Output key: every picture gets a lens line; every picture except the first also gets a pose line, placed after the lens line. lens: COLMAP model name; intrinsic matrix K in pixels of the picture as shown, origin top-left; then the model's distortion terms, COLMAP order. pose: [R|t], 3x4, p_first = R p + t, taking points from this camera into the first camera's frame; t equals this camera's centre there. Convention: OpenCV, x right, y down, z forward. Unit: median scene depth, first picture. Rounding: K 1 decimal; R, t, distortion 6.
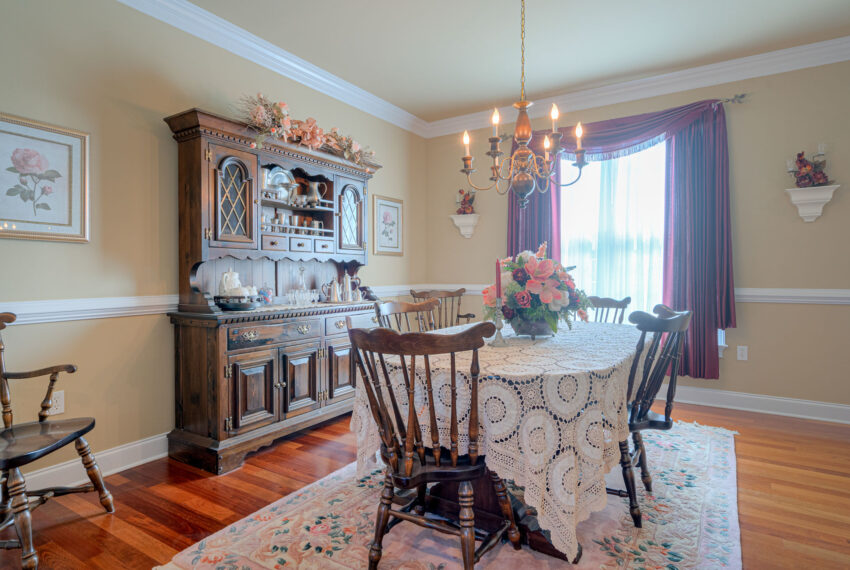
lens RADIAL K [[473.8, 0, 421.3], [0, 473.8, 278.1], [0, 0, 1]] dist [0.003706, 0.000231]
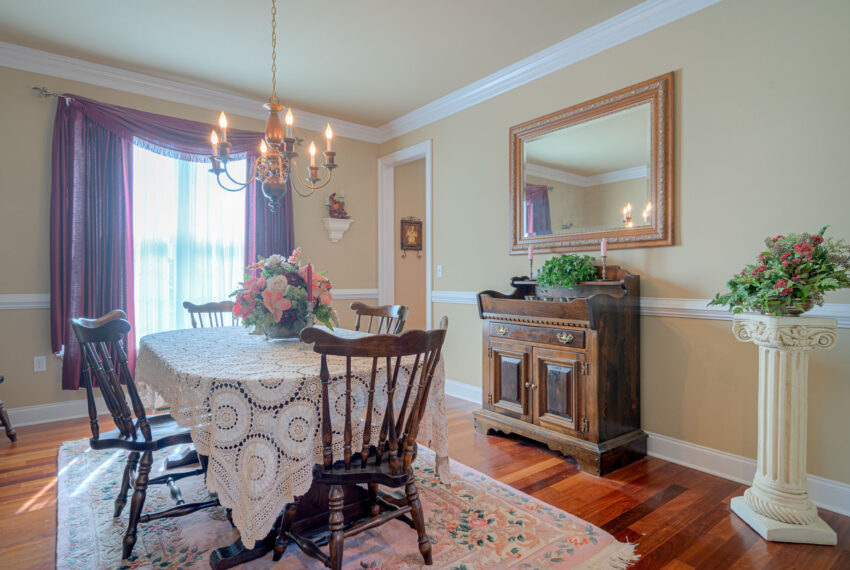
lens RADIAL K [[473.8, 0, 423.7], [0, 473.8, 282.3], [0, 0, 1]] dist [0.003706, 0.000231]
pose [[0.336037, -0.004425, 0.941838, -0.440157], [0.007736, 0.999968, 0.001938, 0.000752], [-0.941817, 0.006635, 0.336060, 0.270996]]
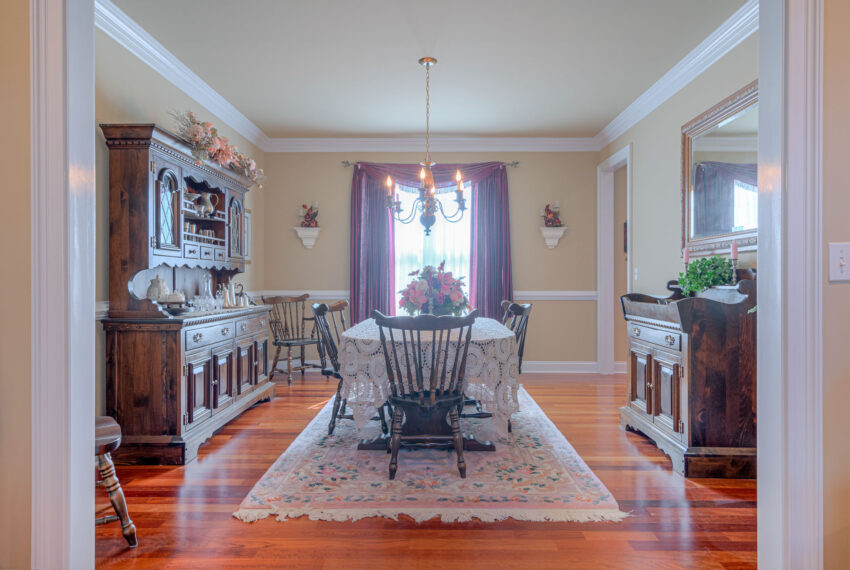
lens RADIAL K [[502.5, 0, 422.9], [0, 502.5, 285.8], [0, 0, 1]] dist [0.007975, 0.000410]
pose [[0.852873, -0.002554, 0.522112, -0.425155], [0.001967, 0.999997, 0.001677, 0.001123], [-0.522115, -0.000403, 0.852875, -0.207507]]
